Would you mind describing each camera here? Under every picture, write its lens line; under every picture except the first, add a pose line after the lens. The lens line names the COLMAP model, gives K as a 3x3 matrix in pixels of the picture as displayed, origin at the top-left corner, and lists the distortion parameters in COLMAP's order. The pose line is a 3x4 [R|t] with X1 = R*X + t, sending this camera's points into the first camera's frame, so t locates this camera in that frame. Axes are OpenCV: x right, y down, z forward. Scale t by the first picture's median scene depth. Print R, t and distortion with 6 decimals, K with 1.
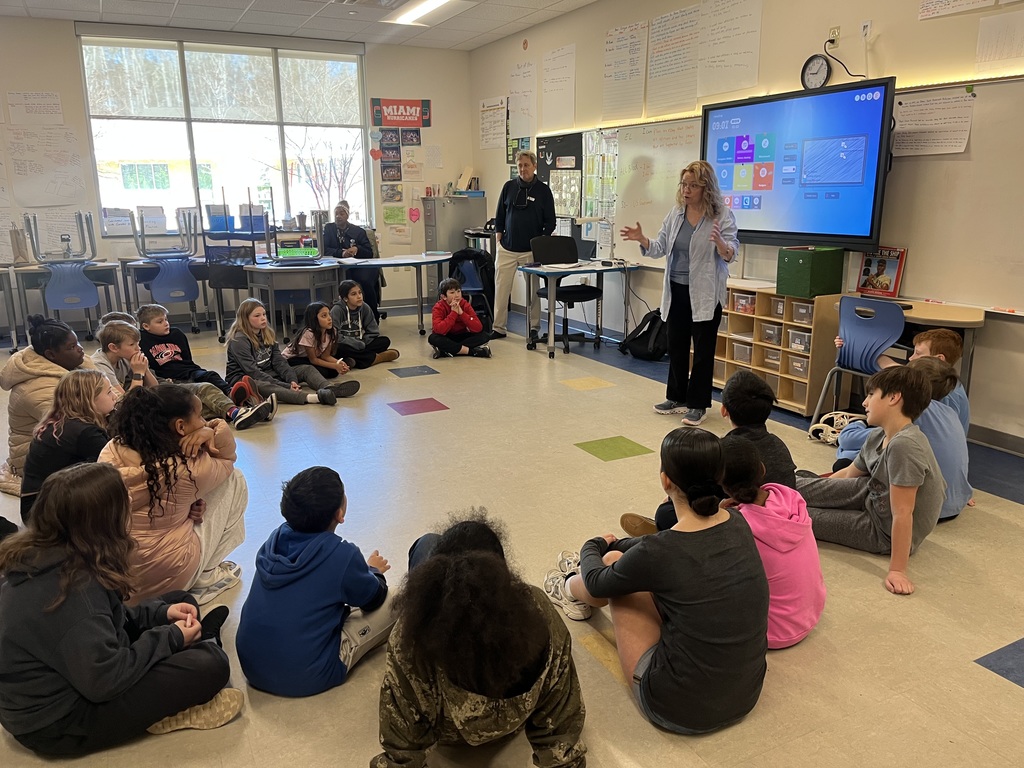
lens RADIAL K [[784.8, 0, 512.0], [0, 784.8, 384.0], [0, 0, 1]] dist [0.048323, -0.080012]
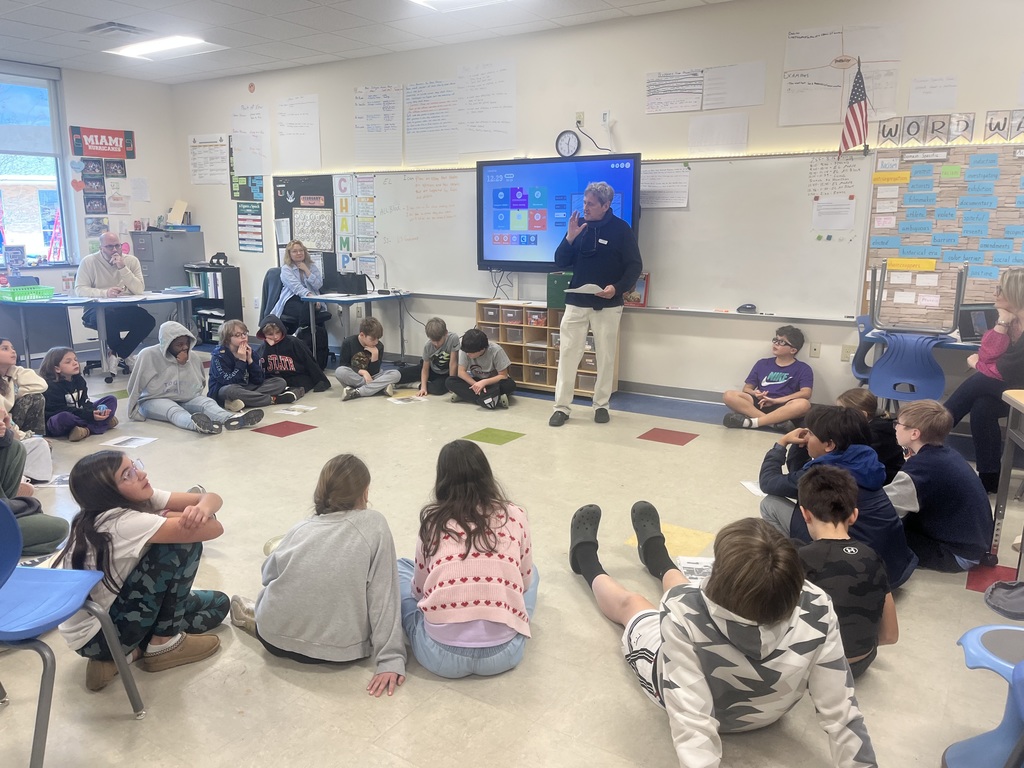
lens RADIAL K [[784.8, 0, 512.0], [0, 784.8, 384.0], [0, 0, 1]] dist [0.048323, -0.080012]
pose [[0.859469, -0.088120, 0.503535, -0.269817], [0.110107, 0.993821, -0.014017, 0.012247], [-0.499189, 0.067490, 0.863861, -0.050722]]
